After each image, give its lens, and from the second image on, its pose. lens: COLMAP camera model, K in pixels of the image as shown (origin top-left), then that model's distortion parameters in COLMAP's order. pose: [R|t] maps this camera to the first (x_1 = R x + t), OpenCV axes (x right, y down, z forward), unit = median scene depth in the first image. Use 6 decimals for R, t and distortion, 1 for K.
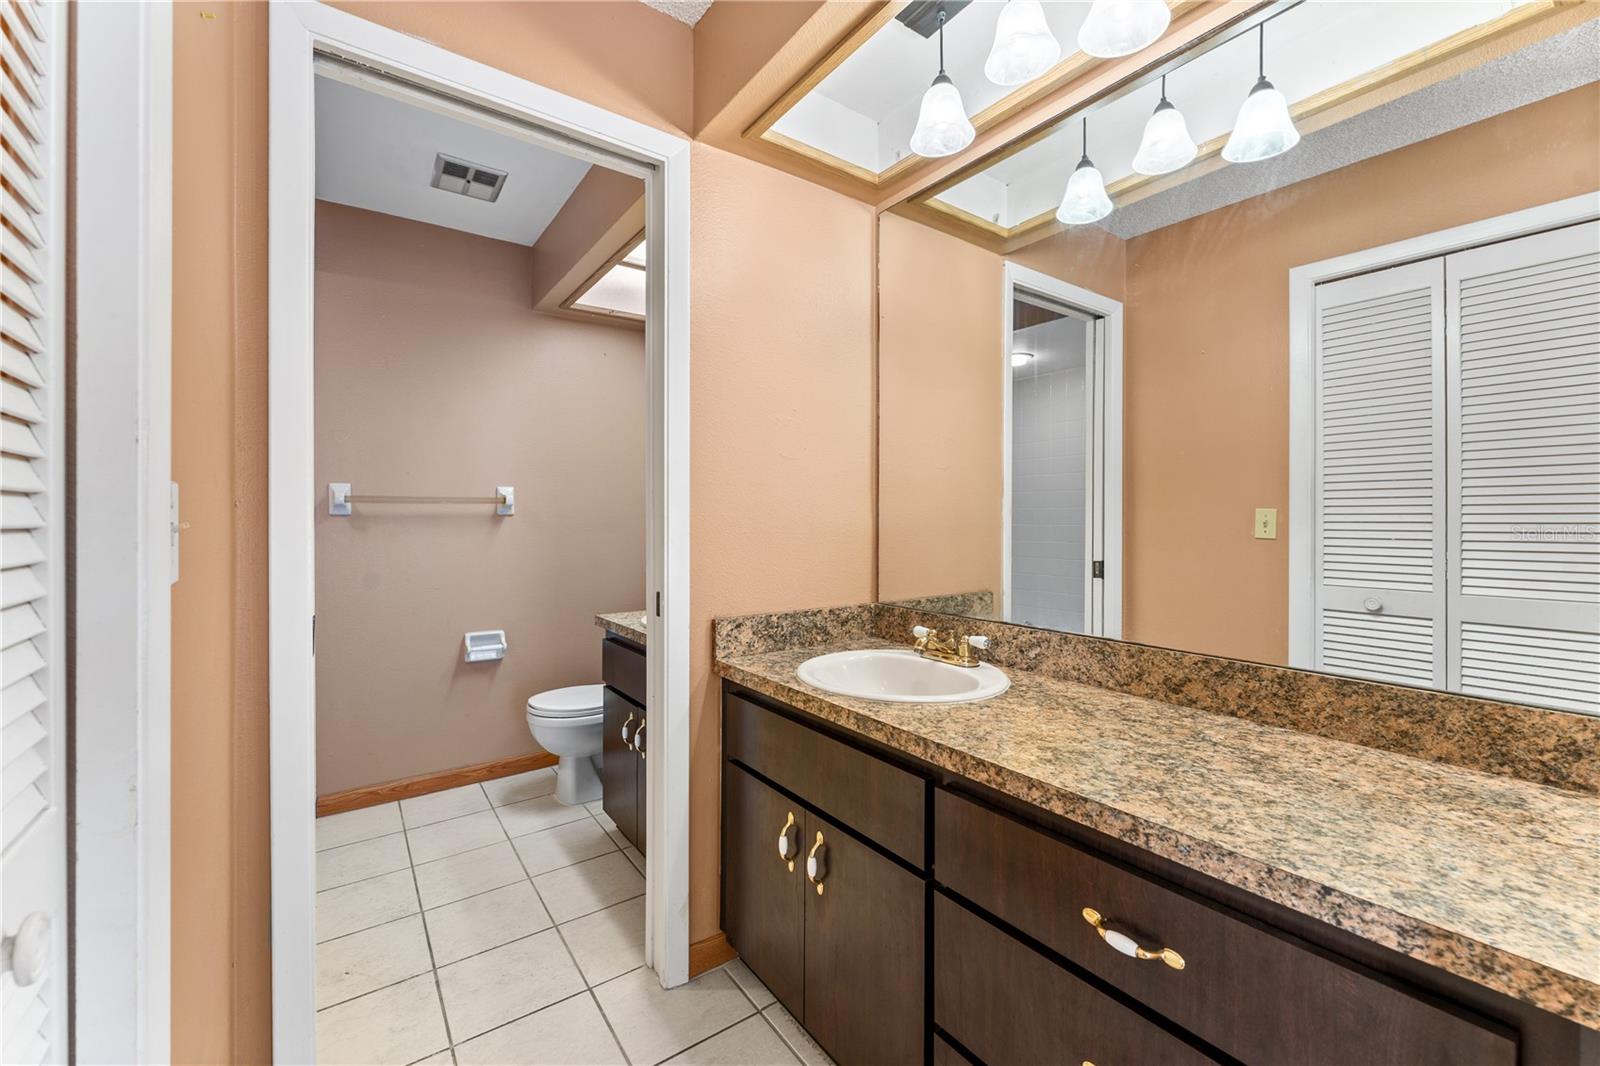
lens RADIAL K [[666.3, 0, 809.0], [0, 666.3, 506.6], [0, 0, 1]] dist [-0.003918, -0.000223]
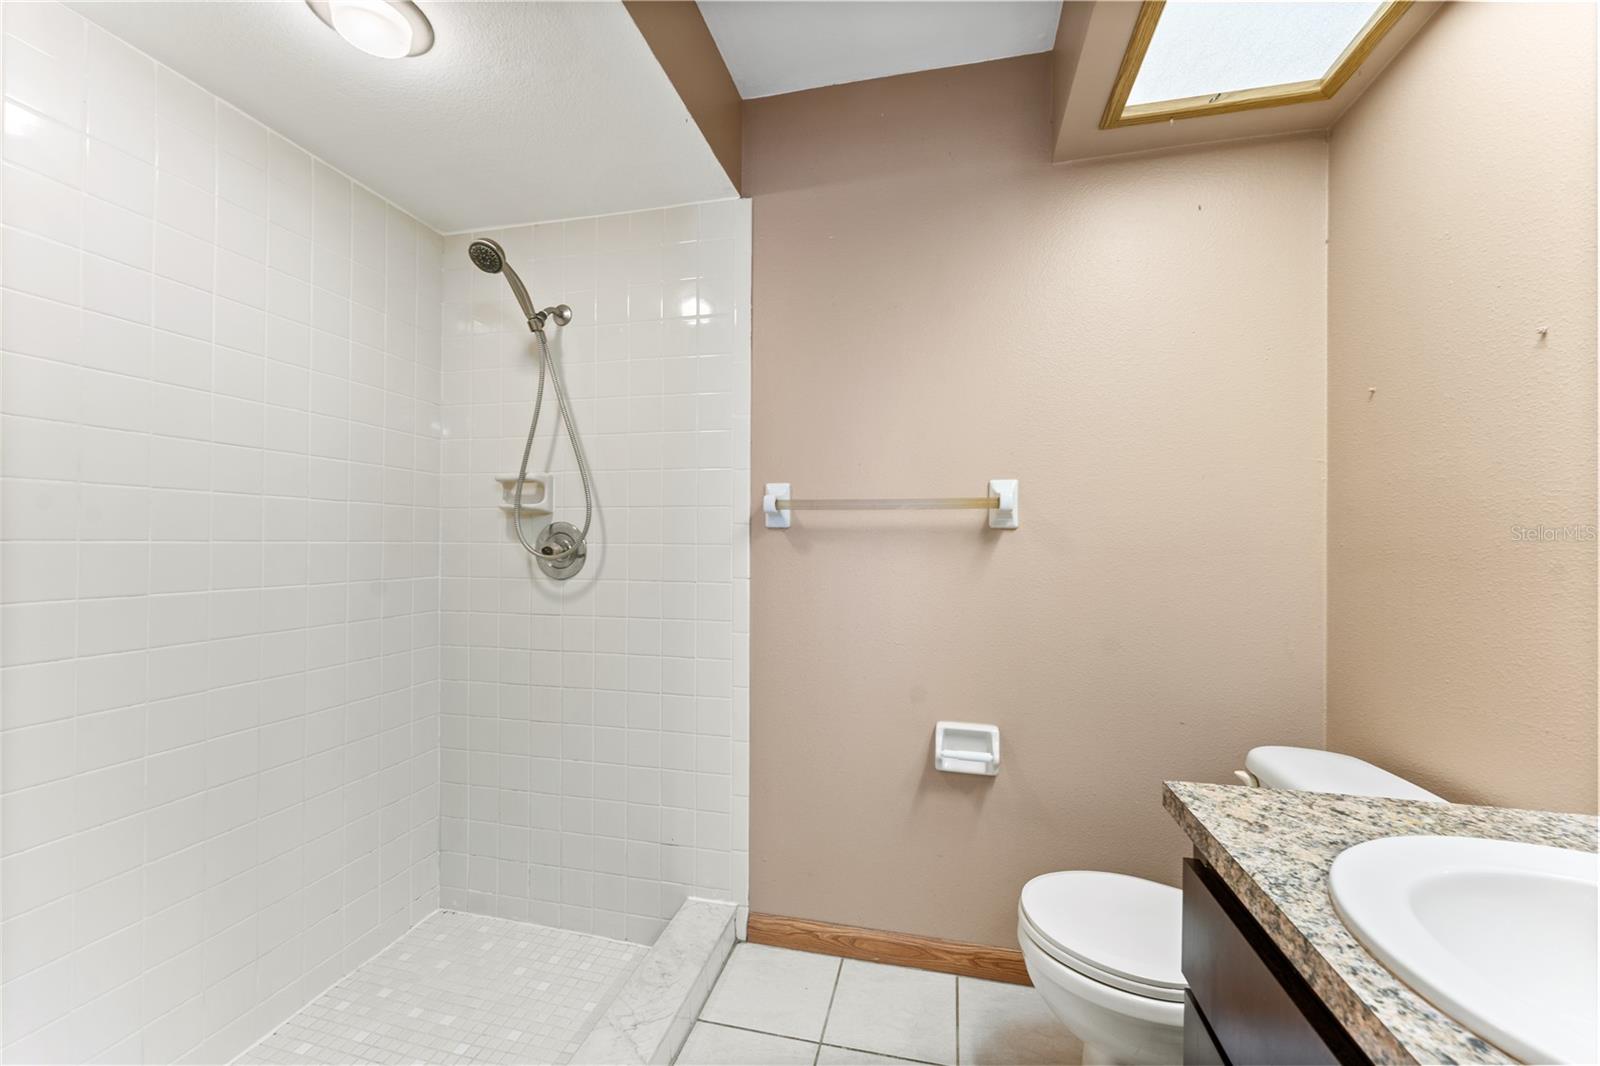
lens RADIAL K [[641.0, 0, 798.1], [0, 641.0, 534.4], [0, 0, 1]] dist [0.000859, 0.000110]
pose [[0.651170, 0.005959, -0.758909, -0.152285], [-0.001100, 0.999976, 0.006908, 0.014333], [0.758931, -0.003663, 0.651160, 0.514991]]
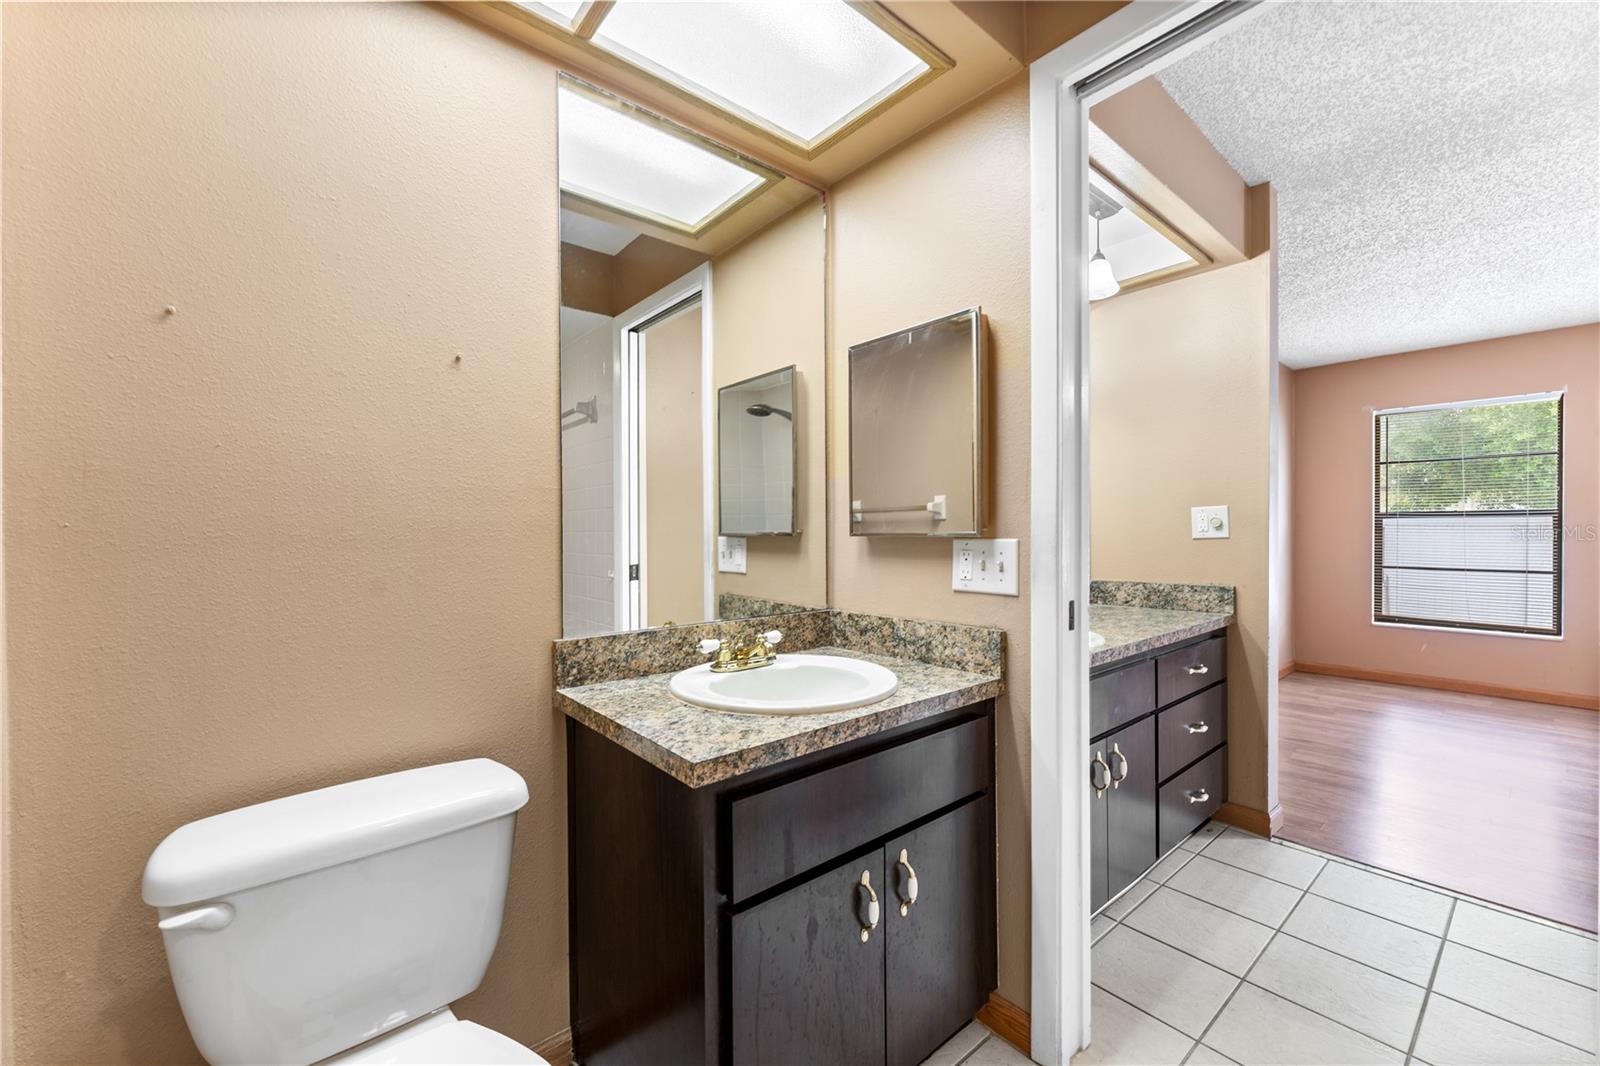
lens RADIAL K [[641.5, 0, 792.6], [0, 641.5, 540.4], [0, 0, 1]] dist [-0.001626, -0.000035]
pose [[-0.066515, -0.004534, 0.997775, -0.587177], [-0.006512, 0.999970, 0.004110, 0.028538], [-0.997764, -0.006224, -0.066543, 0.831736]]
